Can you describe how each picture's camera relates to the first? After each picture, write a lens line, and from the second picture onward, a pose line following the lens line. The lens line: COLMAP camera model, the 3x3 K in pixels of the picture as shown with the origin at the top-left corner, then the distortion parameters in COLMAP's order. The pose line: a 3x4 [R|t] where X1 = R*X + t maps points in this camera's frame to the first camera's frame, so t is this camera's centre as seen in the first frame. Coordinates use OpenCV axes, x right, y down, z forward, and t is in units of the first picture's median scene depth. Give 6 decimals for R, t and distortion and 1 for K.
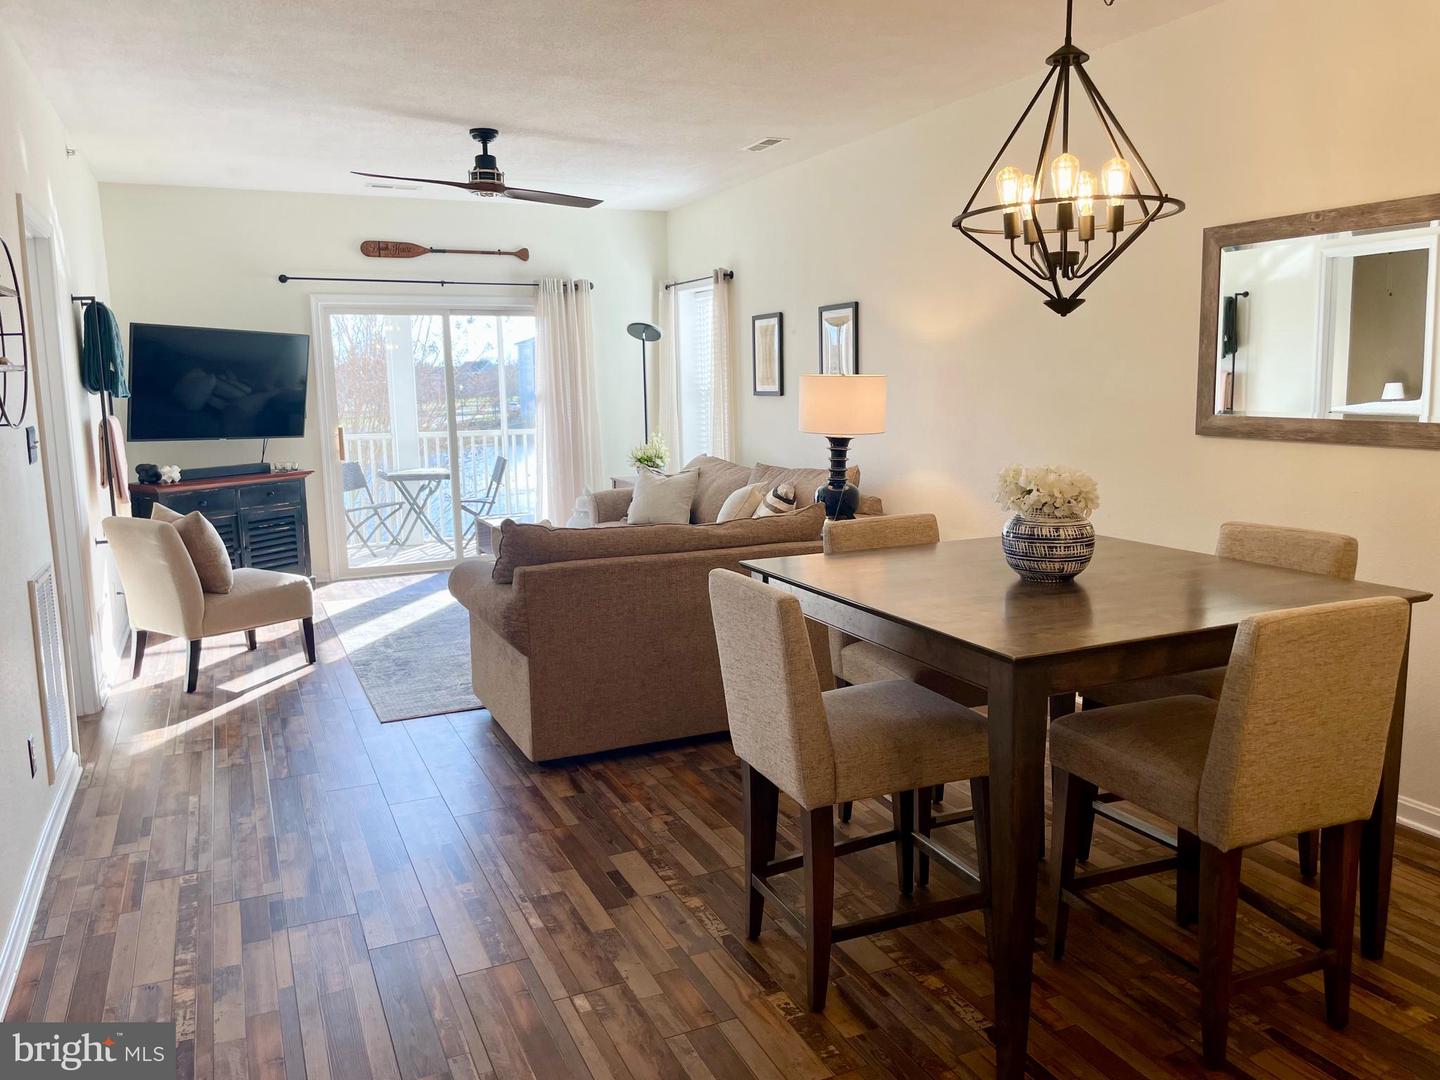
lens RADIAL K [[1095.0, 0, 743.4], [0, 1095.0, 534.5], [0, 0, 1]] dist [0.077055, -0.108608]
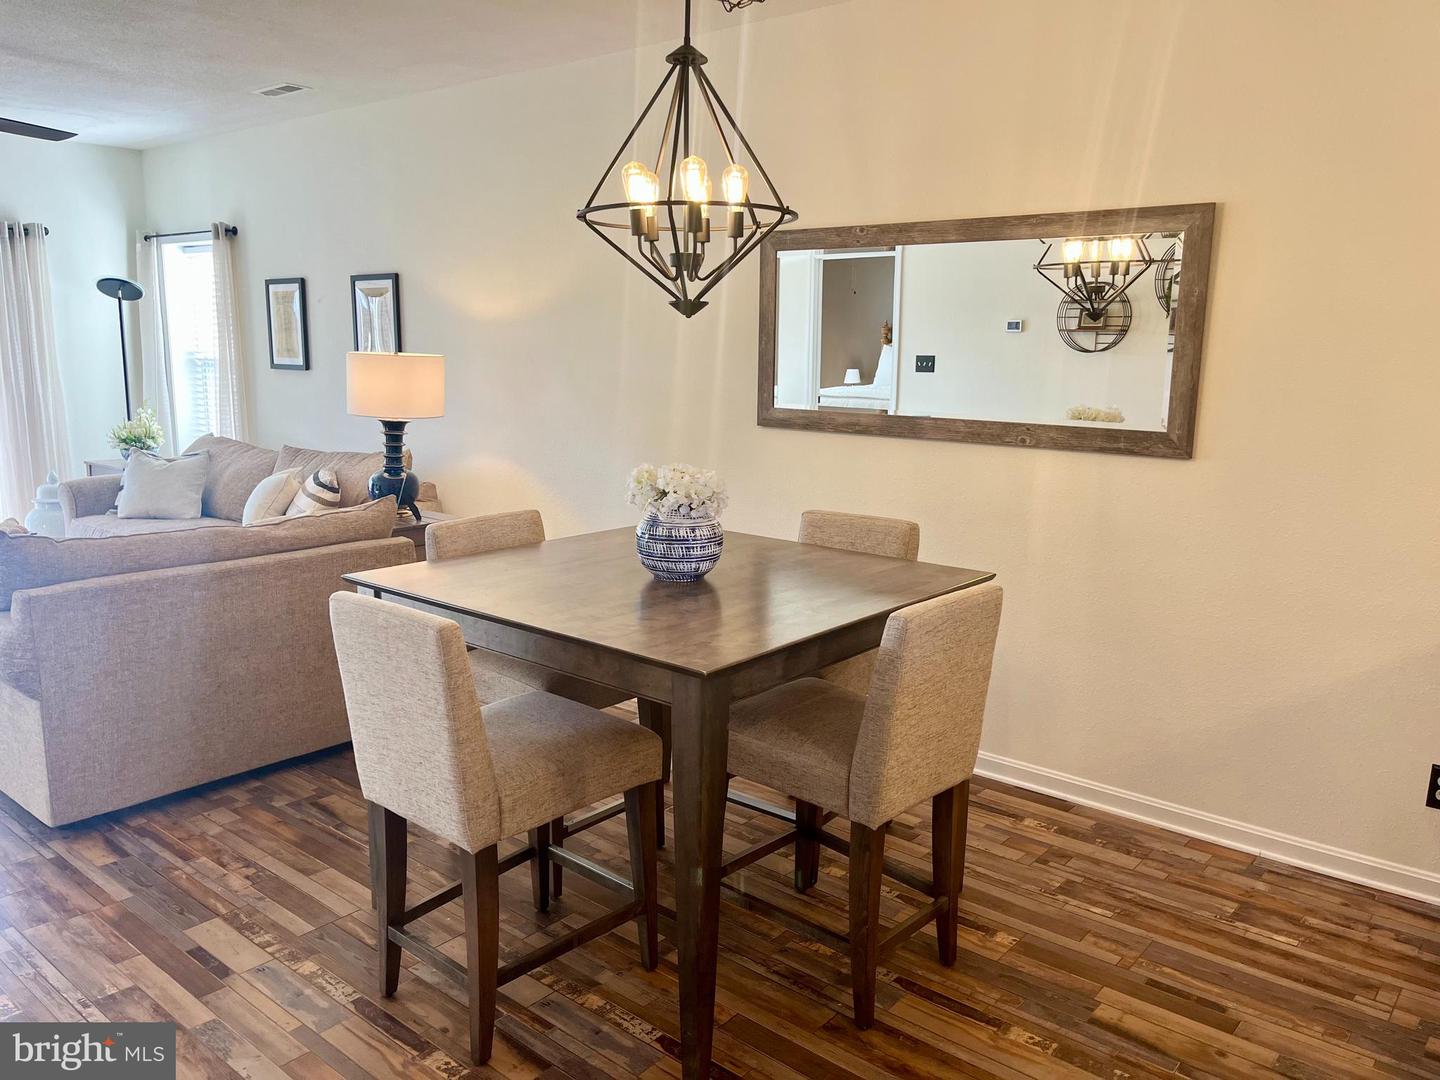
lens RADIAL K [[1086.5, 0, 721.3], [0, 1086.5, 533.2], [0, 0, 1]] dist [0.061070, -0.085089]
pose [[0.905503, -0.042755, 0.422179, -0.058665], [0.030575, 0.998899, 0.035584, -0.018987], [-0.423236, -0.019313, 0.905814, 0.044333]]
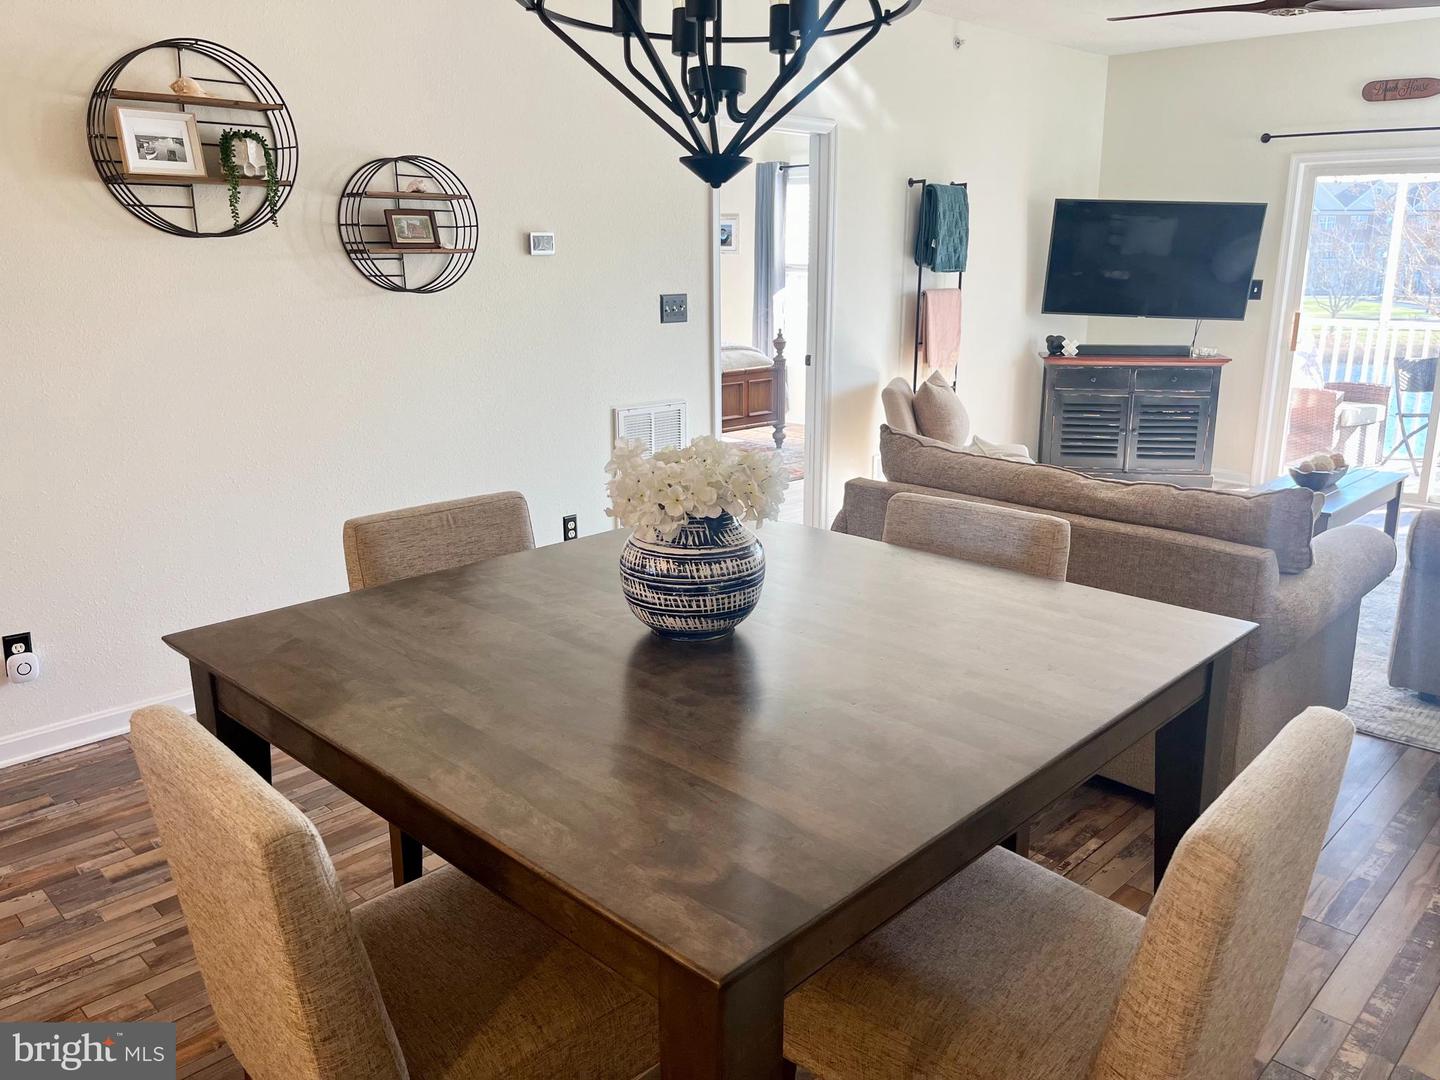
lens RADIAL K [[1086.5, 0, 735.3], [0, 1086.5, 537.8], [0, 0, 1]] dist [0.061070, -0.085089]
pose [[0.357826, 0.252830, -0.898909, 0.444130], [-0.140112, 0.966287, 0.216007, -0.078031], [0.923217, 0.048656, 0.381187, 0.428357]]
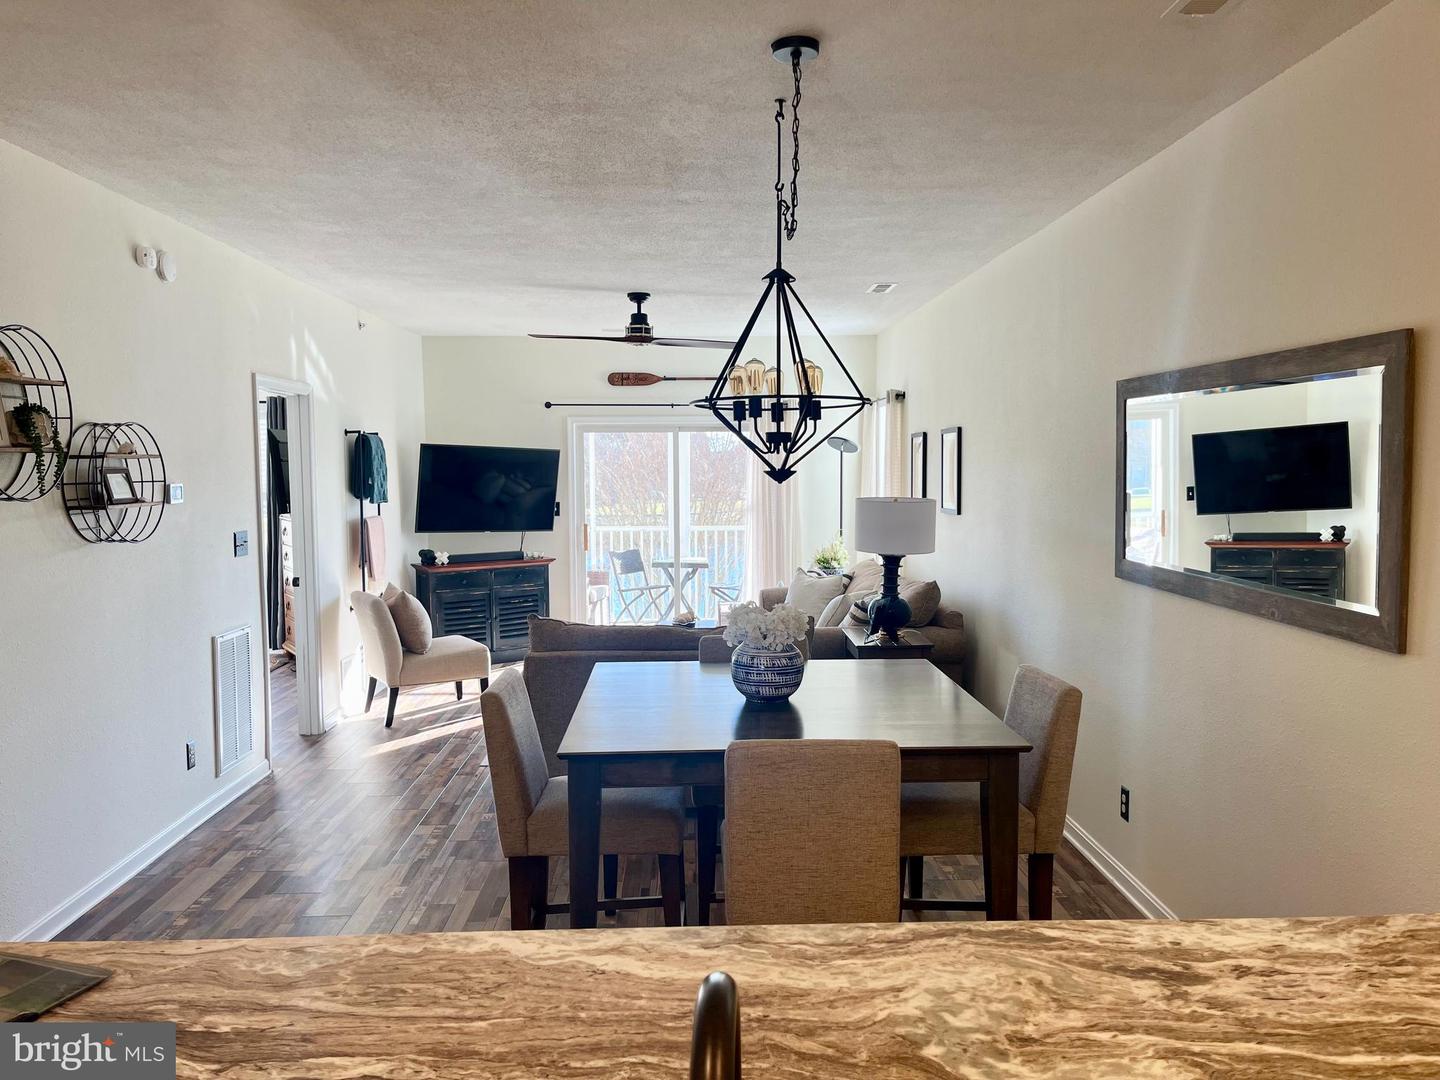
lens RADIAL K [[1086.5, 0, 719.3], [0, 1086.5, 540.6], [0, 0, 1]] dist [0.061070, -0.085089]
pose [[0.918494, 0.039396, -0.393468, 0.372669], [-0.066325, 0.996277, -0.055073, -0.034115], [0.389833, 0.076681, 0.917687, -0.063240]]
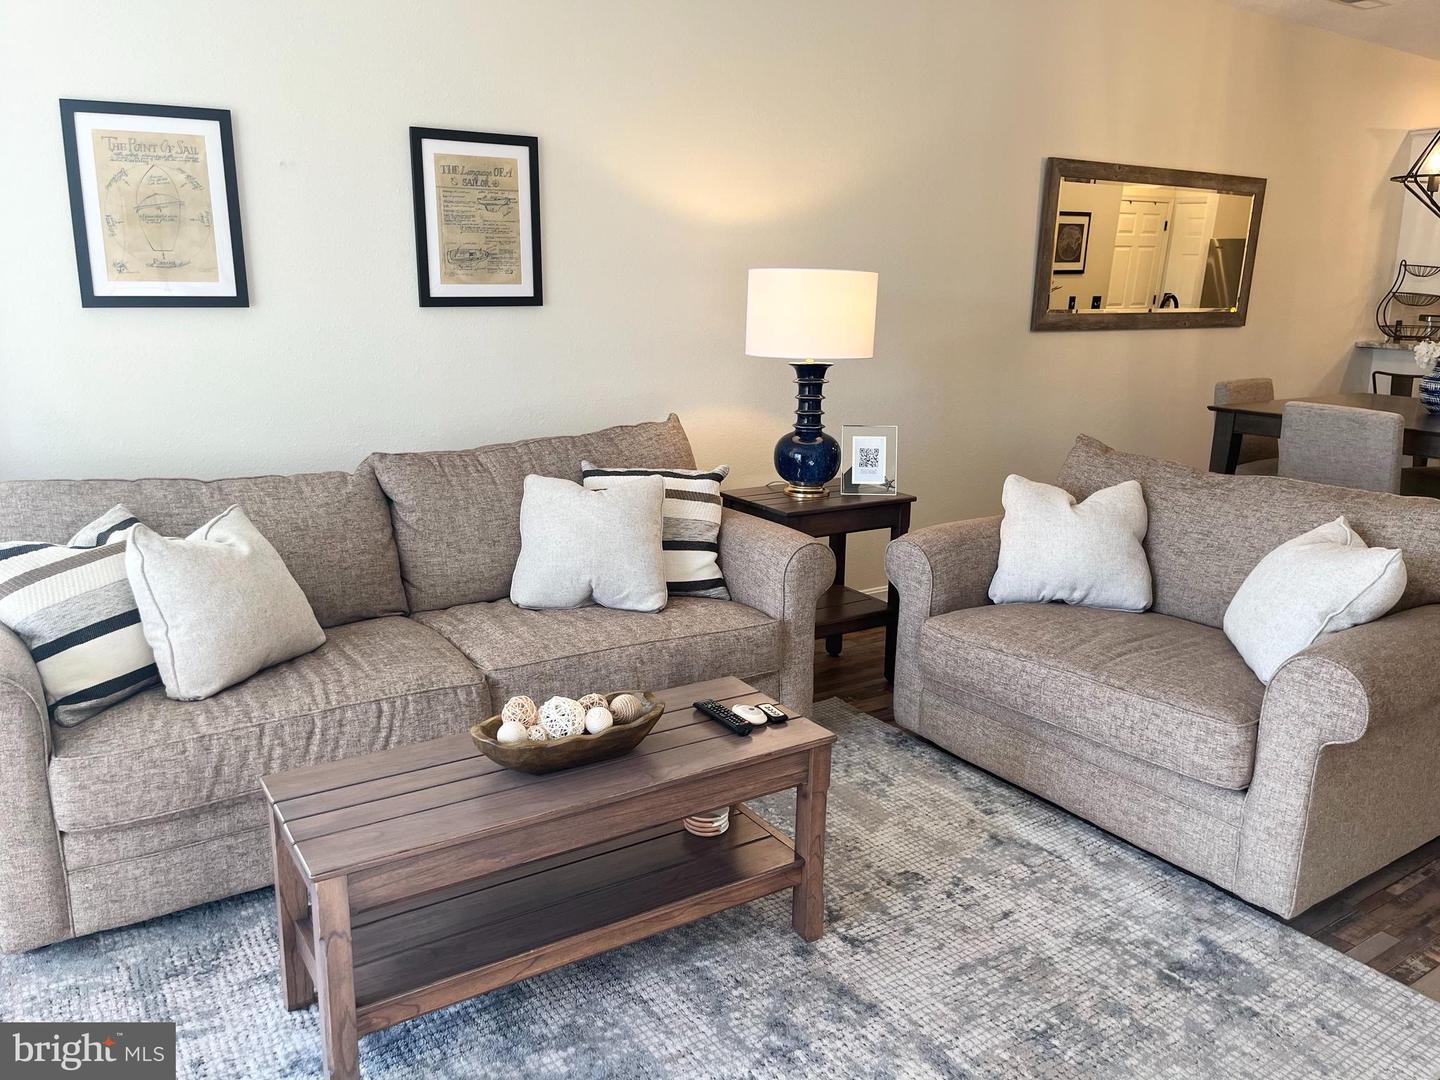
lens RADIAL K [[1086.5, 0, 714.9], [0, 1086.5, 547.6], [0, 0, 1]] dist [0.061070, -0.085089]
pose [[-0.133309, -0.237128, 0.962288, -0.611841], [0.124658, 0.959231, 0.253644, -0.167395], [-0.983204, 0.153770, -0.098314, 1.193842]]
